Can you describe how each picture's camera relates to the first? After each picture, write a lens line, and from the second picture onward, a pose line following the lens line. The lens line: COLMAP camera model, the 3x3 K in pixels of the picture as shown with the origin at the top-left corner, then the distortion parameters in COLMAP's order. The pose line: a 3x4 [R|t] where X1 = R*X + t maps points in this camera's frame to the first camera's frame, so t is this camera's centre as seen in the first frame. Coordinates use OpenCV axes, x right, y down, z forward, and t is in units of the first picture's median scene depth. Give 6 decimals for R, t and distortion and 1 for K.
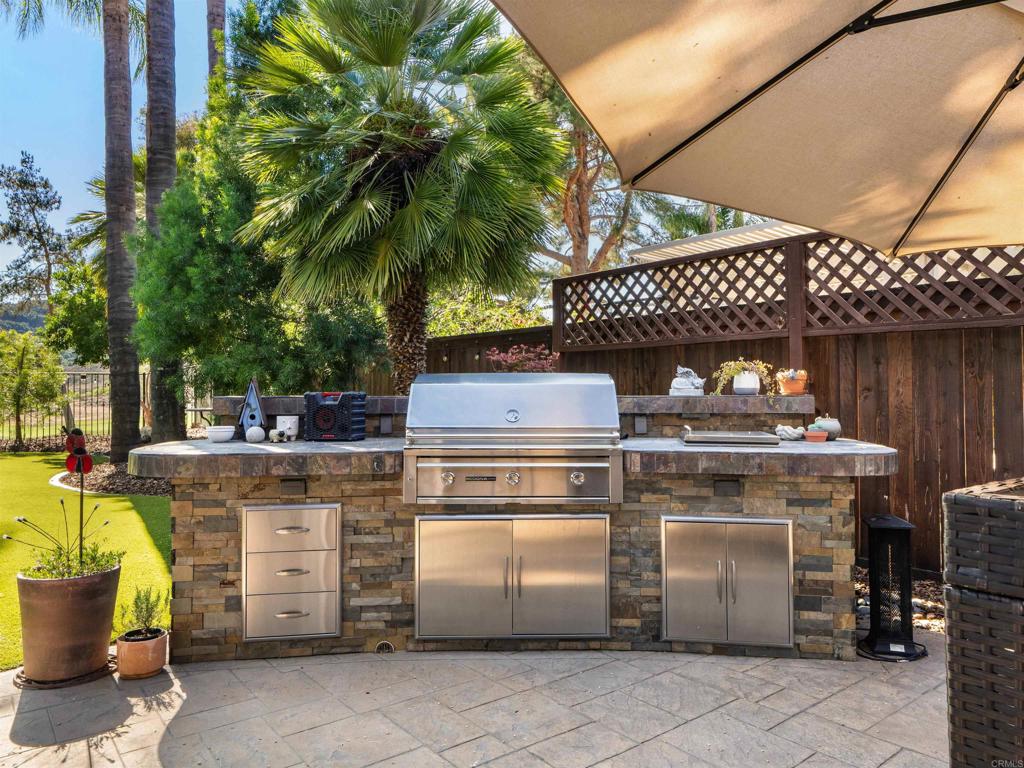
lens RADIAL K [[688.7, 0, 512.9], [0, 688.7, 381.8], [0, 0, 1]] dist [0.003704, 0.000483]
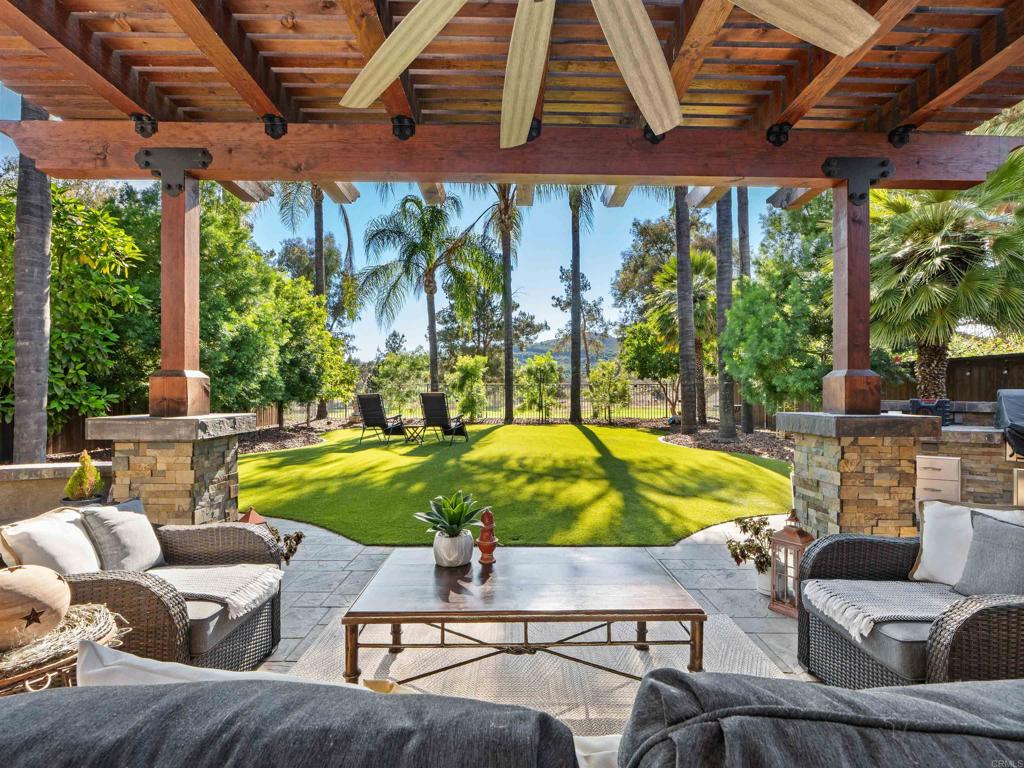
lens RADIAL K [[493.4, 0, 511.3], [0, 493.4, 392.6], [0, 0, 1]] dist [0.000838, 0.000036]
pose [[0.791917, 0.005748, -0.610602, -0.399251], [0.001303, 0.999938, 0.011103, -0.021328], [0.610627, -0.009588, 0.791860, -0.846700]]
